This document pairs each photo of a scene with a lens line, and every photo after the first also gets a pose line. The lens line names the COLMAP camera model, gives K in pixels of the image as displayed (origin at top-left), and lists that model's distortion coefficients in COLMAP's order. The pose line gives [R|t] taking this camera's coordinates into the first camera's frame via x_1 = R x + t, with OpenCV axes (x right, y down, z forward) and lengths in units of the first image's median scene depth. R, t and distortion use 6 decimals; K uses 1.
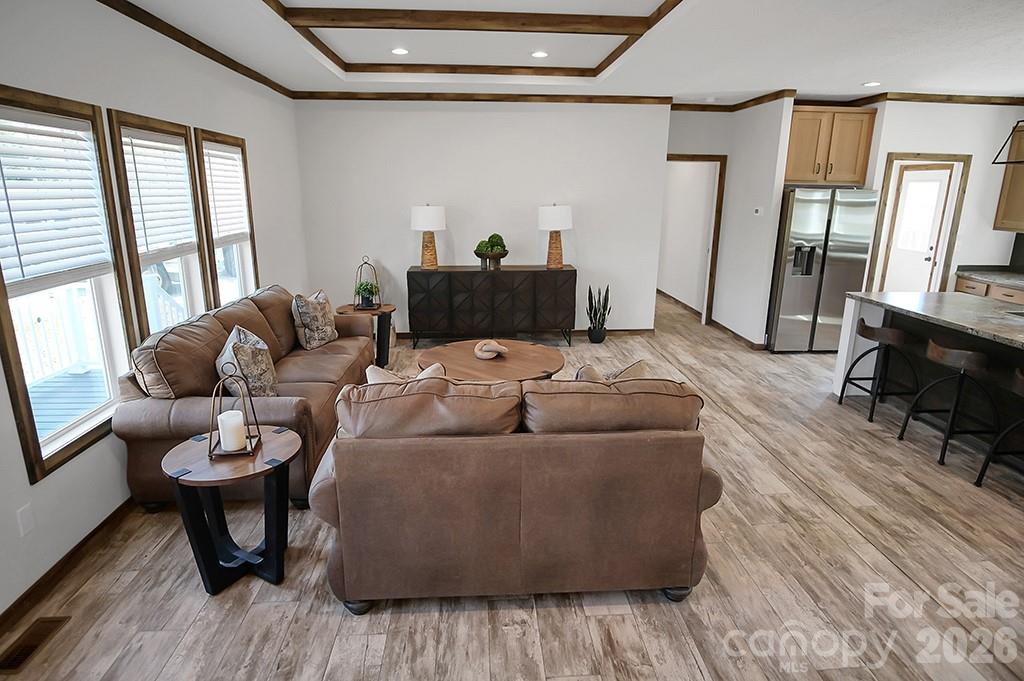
lens RADIAL K [[565.3, 0, 512.0], [0, 565.3, 340.5], [0, 0, 1]] dist [-0.037607, 0.008977]
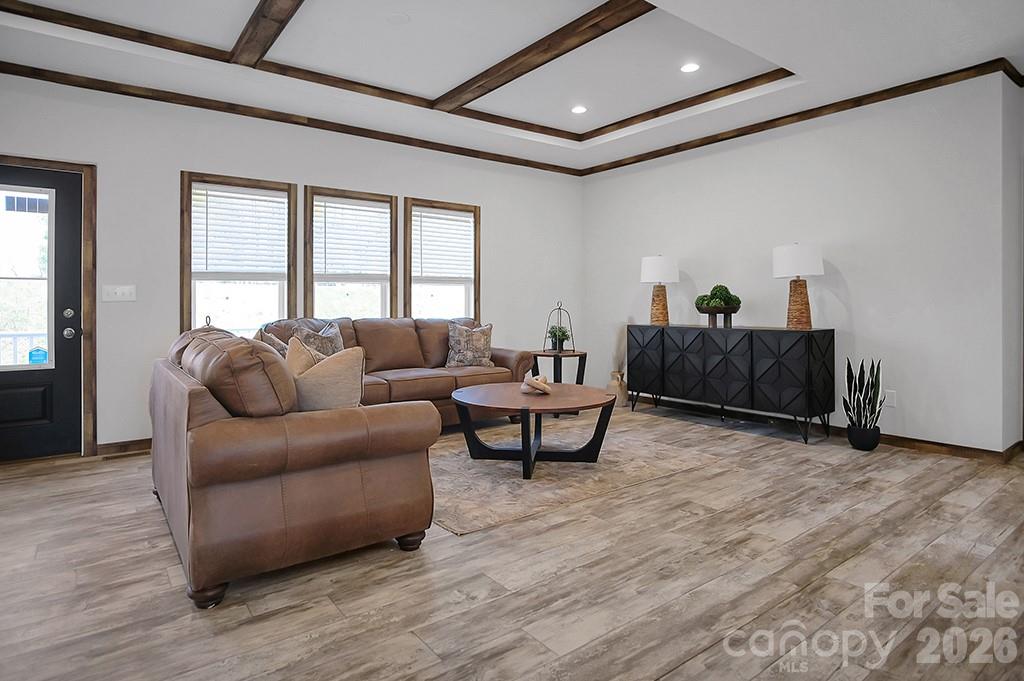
lens RADIAL K [[572.6, 0, 515.1], [0, 572.6, 296.9], [0, 0, 1]] dist [-0.024832, 0.001926]
pose [[0.553176, -0.015078, -0.832928, 0.777736], [-0.209691, 0.965124, -0.156734, 0.033369], [0.806242, 0.261359, 0.530722, 0.500992]]
